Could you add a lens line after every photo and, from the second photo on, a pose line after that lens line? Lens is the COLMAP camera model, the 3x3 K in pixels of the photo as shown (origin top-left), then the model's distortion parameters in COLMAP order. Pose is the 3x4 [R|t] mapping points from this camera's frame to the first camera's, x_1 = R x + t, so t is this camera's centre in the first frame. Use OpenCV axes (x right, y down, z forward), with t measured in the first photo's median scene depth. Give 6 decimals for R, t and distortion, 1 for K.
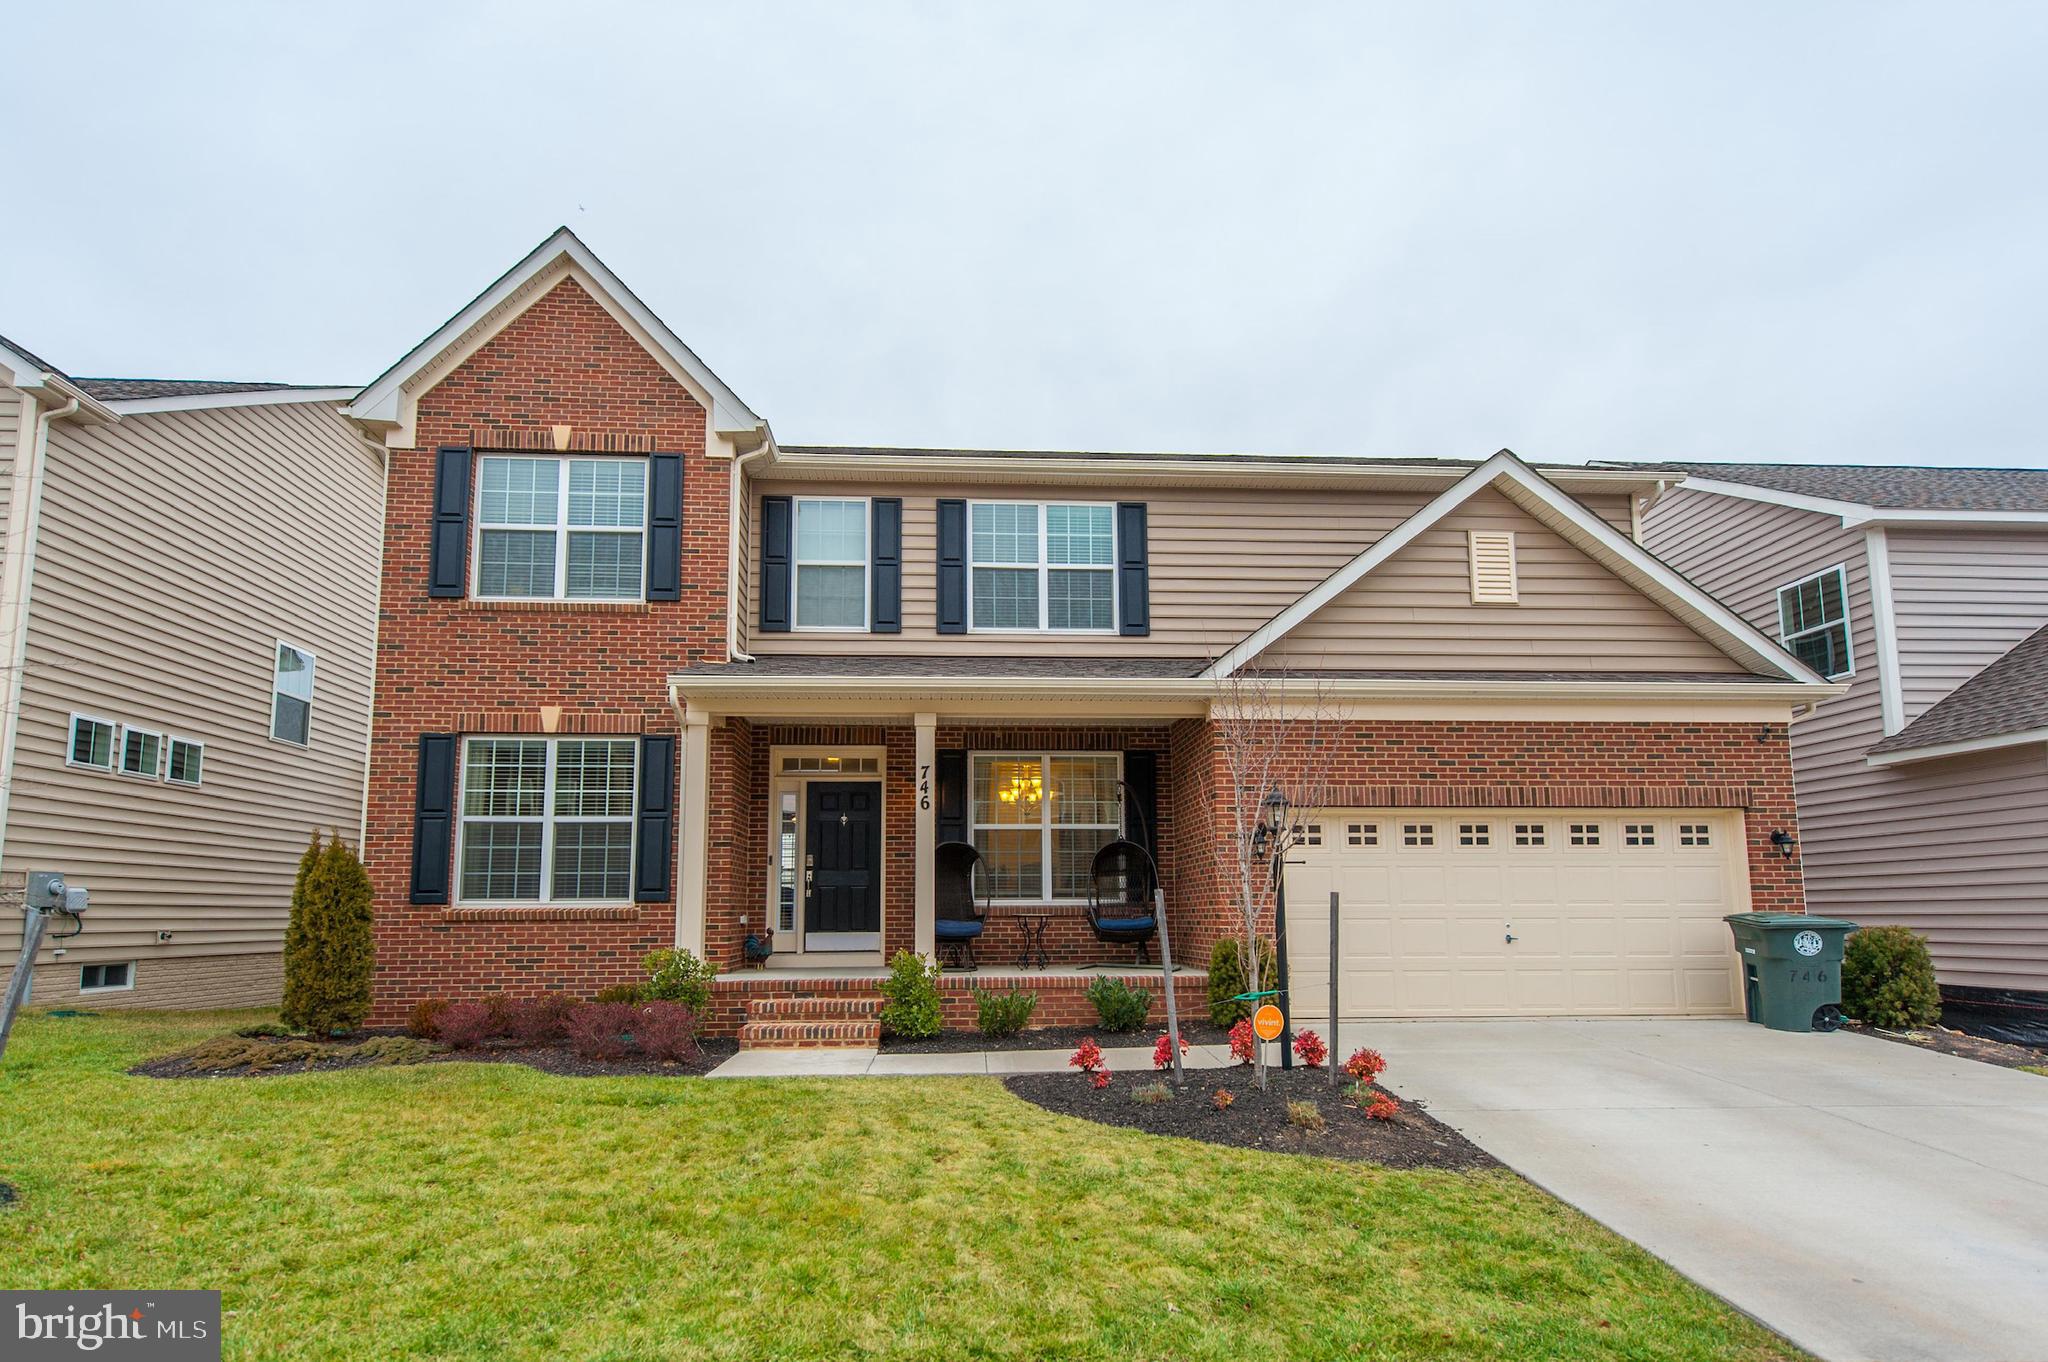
lens RADIAL K [[1010.8, 0, 1016.0], [0, 1010.8, 801.5], [0, 0, 1]] dist [0.002315, -0.000039]
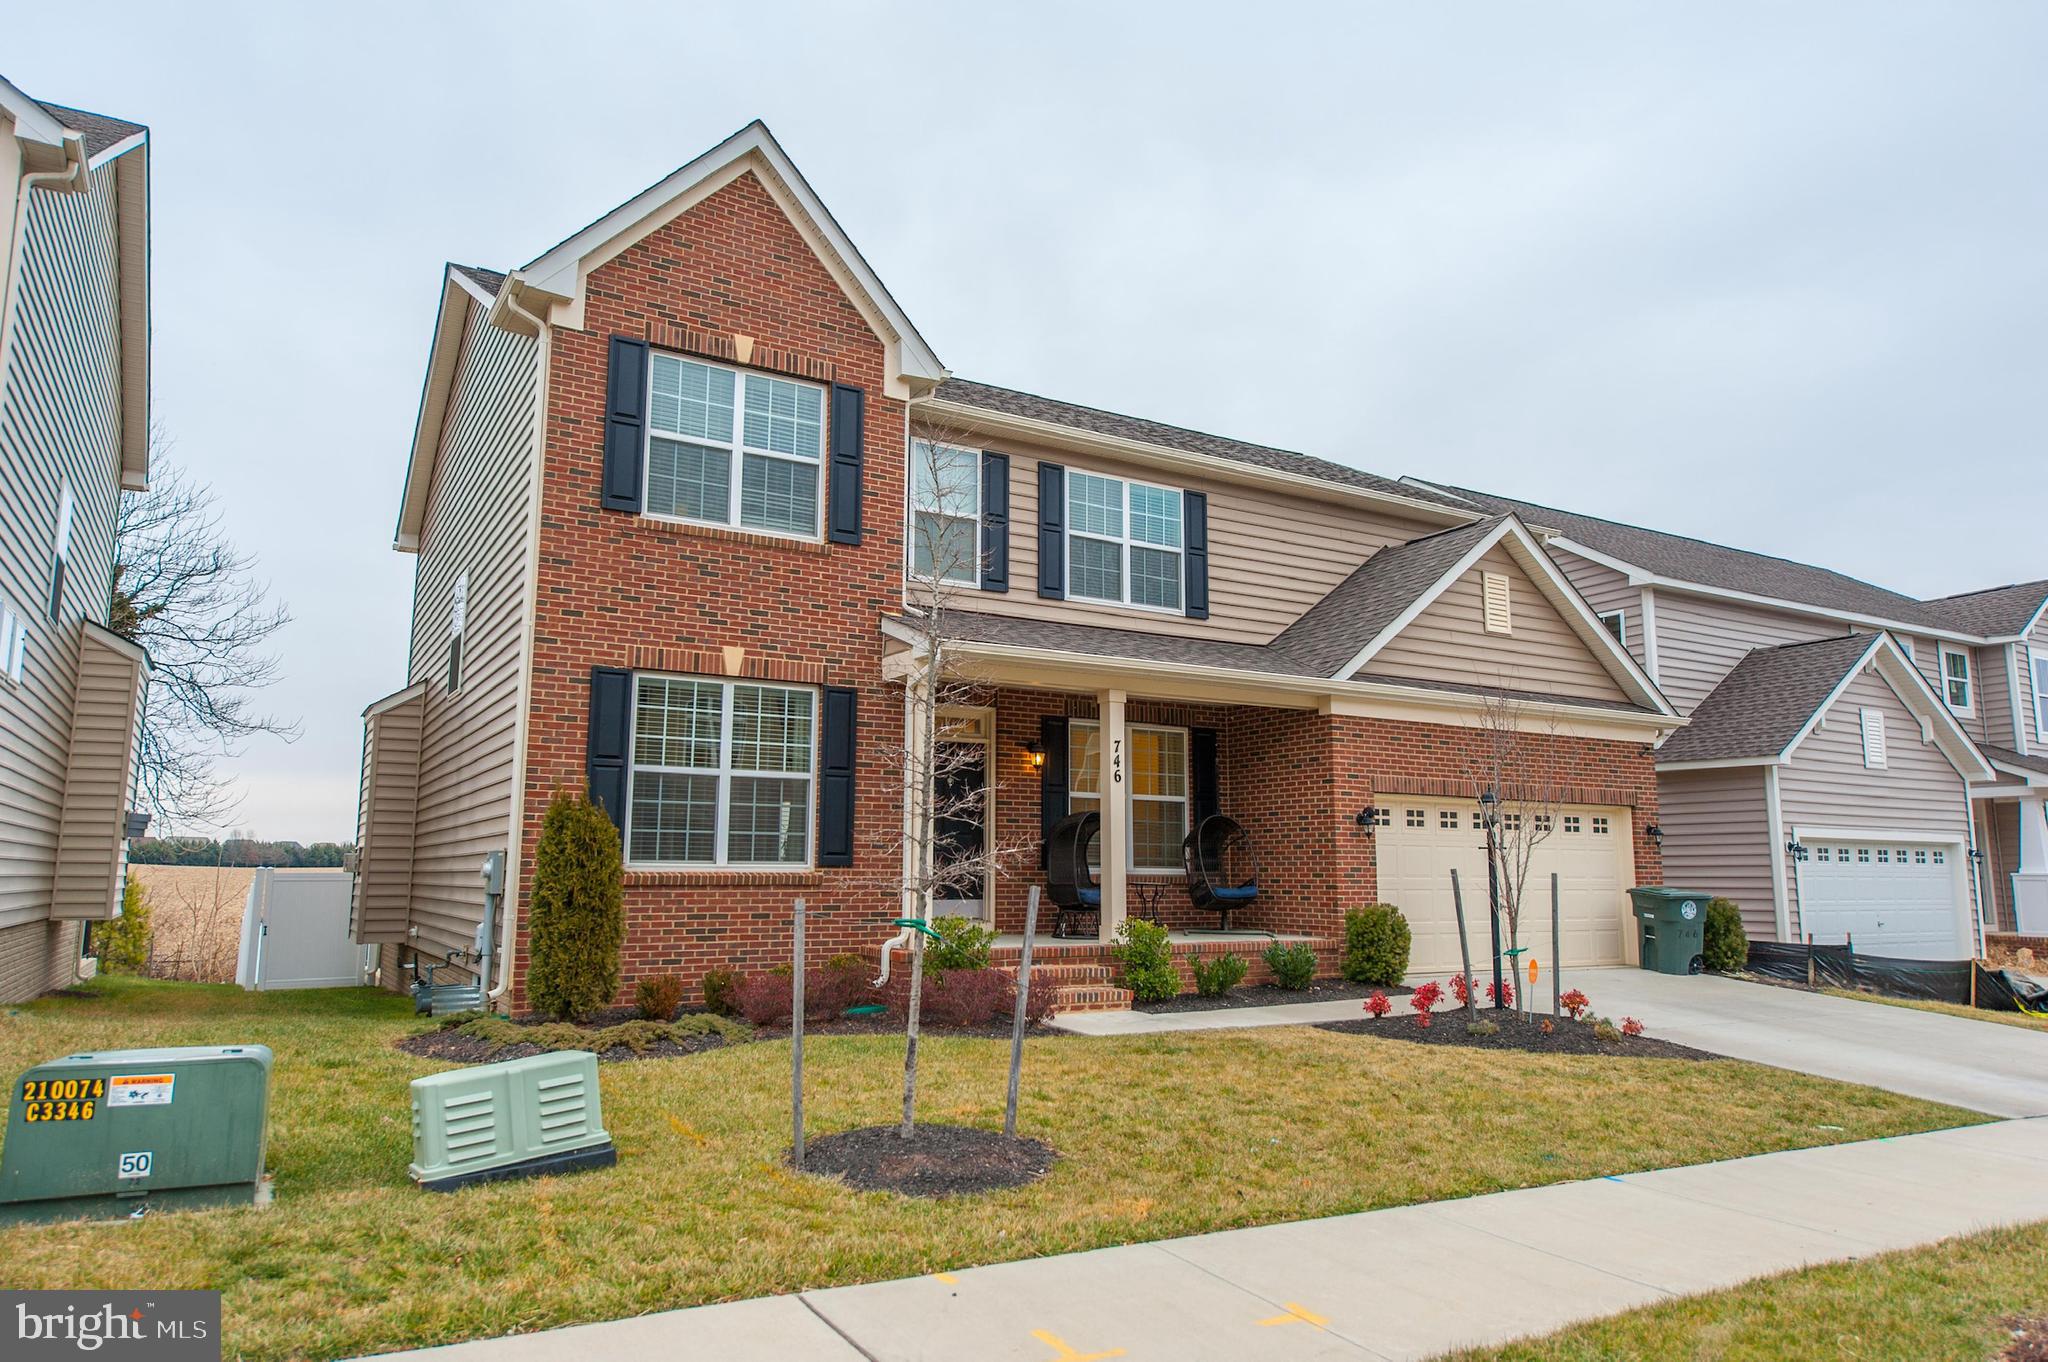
lens RADIAL K [[1303.1, 0, 1024.0], [0, 1303.1, 681.0], [0, 0, 1]] dist [0.000938, 0.000433]
pose [[0.888537, 0.078319, 0.452070, -0.729965], [-0.063350, 0.996828, -0.048182, -0.023563], [-0.454410, 0.014172, 0.890680, -0.147210]]
